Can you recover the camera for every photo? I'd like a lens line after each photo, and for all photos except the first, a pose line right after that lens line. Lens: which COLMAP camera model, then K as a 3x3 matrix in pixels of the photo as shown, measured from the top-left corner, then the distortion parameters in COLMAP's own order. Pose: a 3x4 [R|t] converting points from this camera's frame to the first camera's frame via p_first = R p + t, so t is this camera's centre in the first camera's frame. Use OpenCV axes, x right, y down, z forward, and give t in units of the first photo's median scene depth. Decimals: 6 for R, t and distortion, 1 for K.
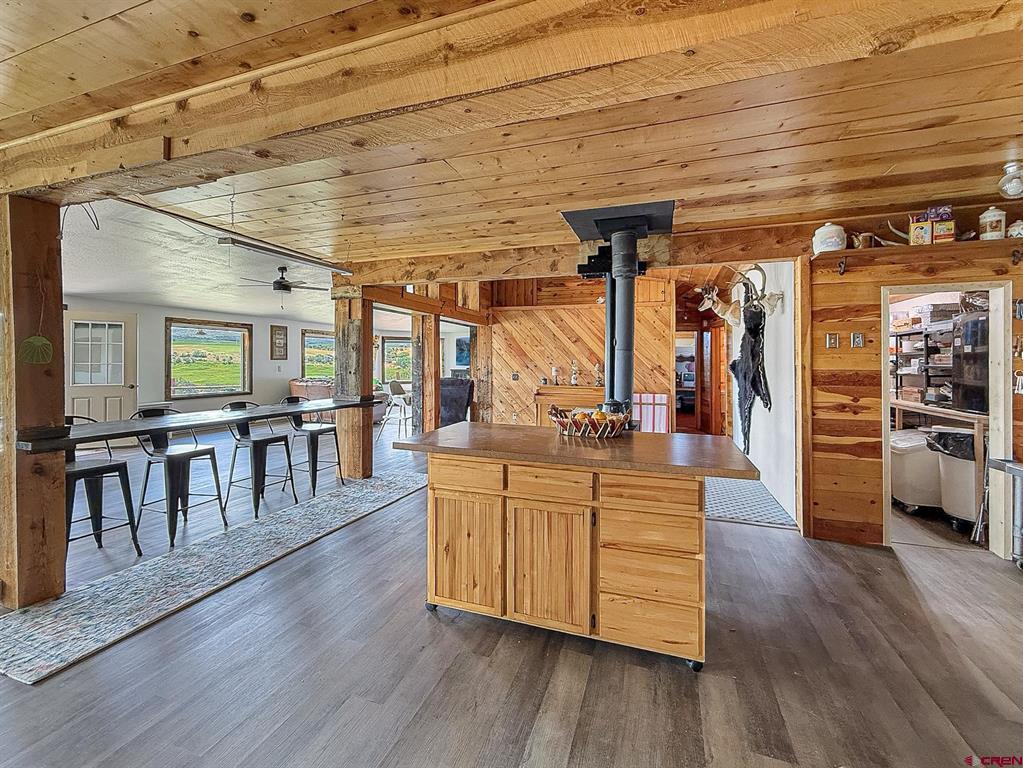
lens RADIAL K [[429.7, 0, 513.2], [0, 429.7, 361.9], [0, 0, 1]] dist [0.000706, -0.000362]
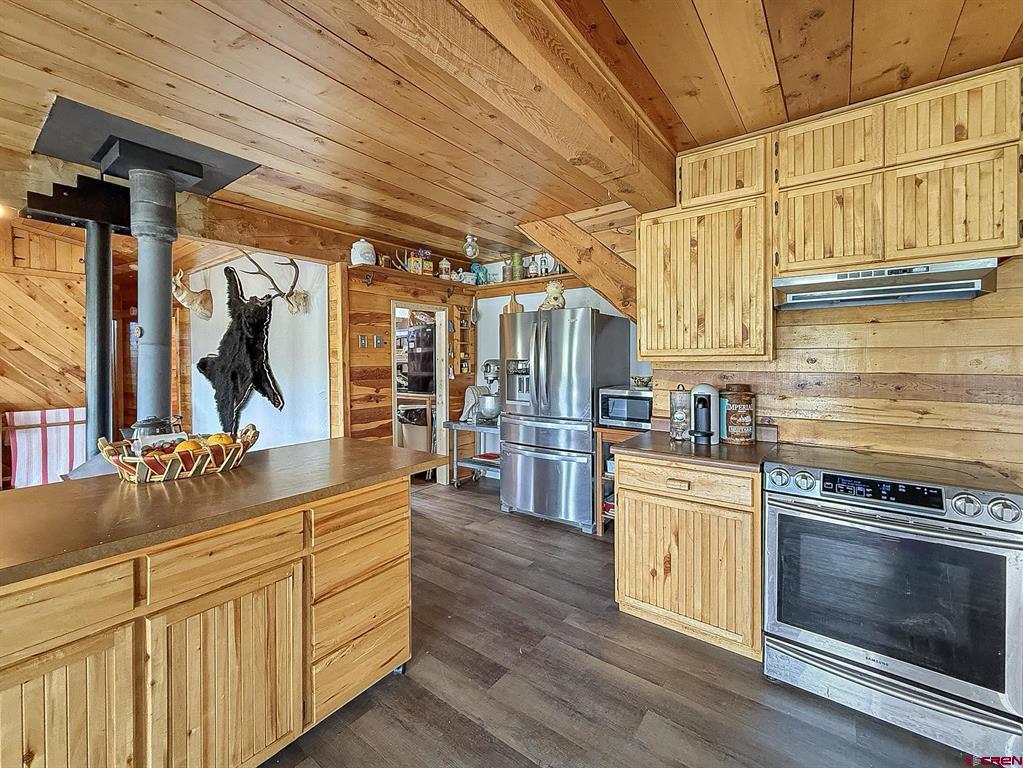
lens RADIAL K [[431.9, 0, 518.3], [0, 431.9, 362.2], [0, 0, 1]] dist [0.001326, -0.000053]
pose [[0.296826, -0.011908, 0.954857, -0.233612], [0.005062, 0.999928, 0.010896, -0.003958], [-0.954918, 0.001599, 0.296864, 0.239769]]
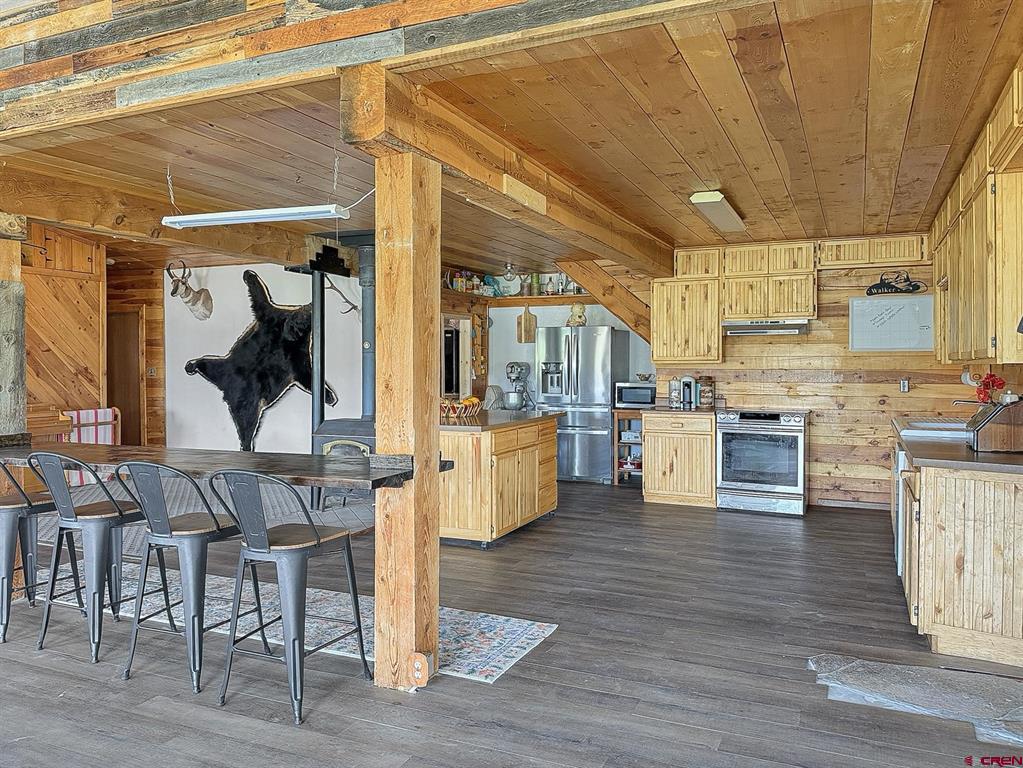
lens RADIAL K [[753.6, 0, 511.6], [0, 753.6, 375.6], [0, 0, 1]] dist [0.165864, -0.342739]
pose [[0.086001, -0.024010, 0.996006, -1.674135], [0.001815, 0.999712, 0.023943, -0.013955], [-0.996293, -0.000251, 0.086020, 0.472950]]
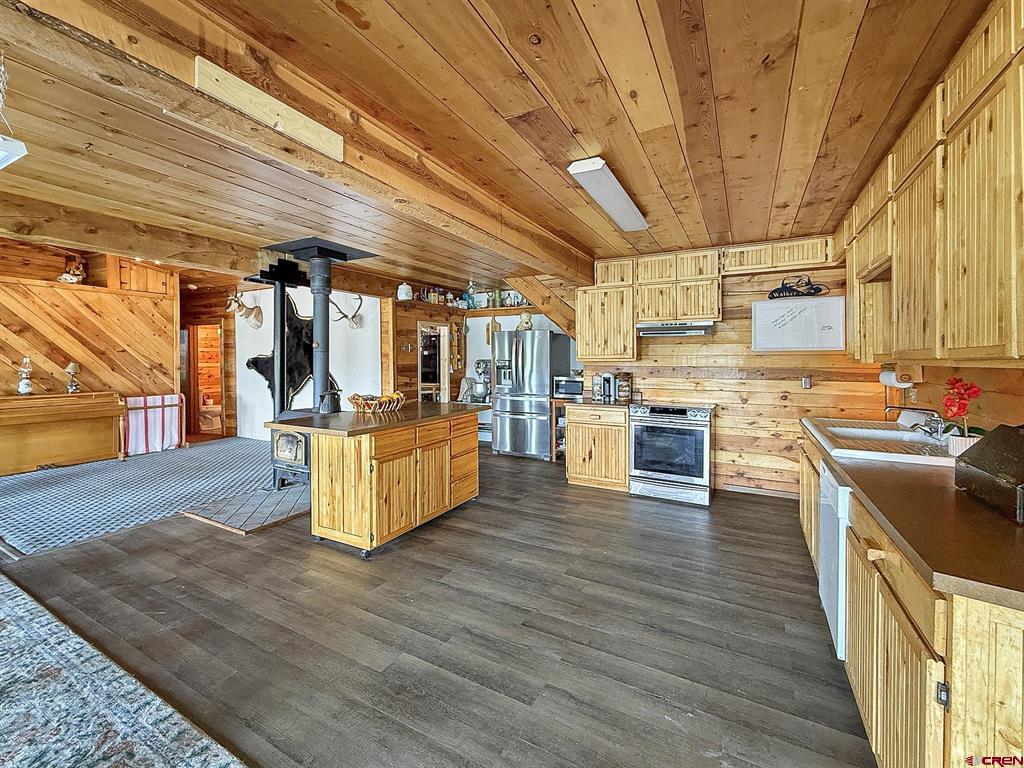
lens RADIAL K [[430.2, 0, 513.7], [0, 430.2, 361.9], [0, 0, 1]] dist [0.000706, -0.000362]
pose [[0.158814, -0.013496, 0.987216, -0.913837], [0.002196, 0.999909, 0.013316, -0.013109], [-0.987306, 0.000053, 0.158829, 0.241969]]
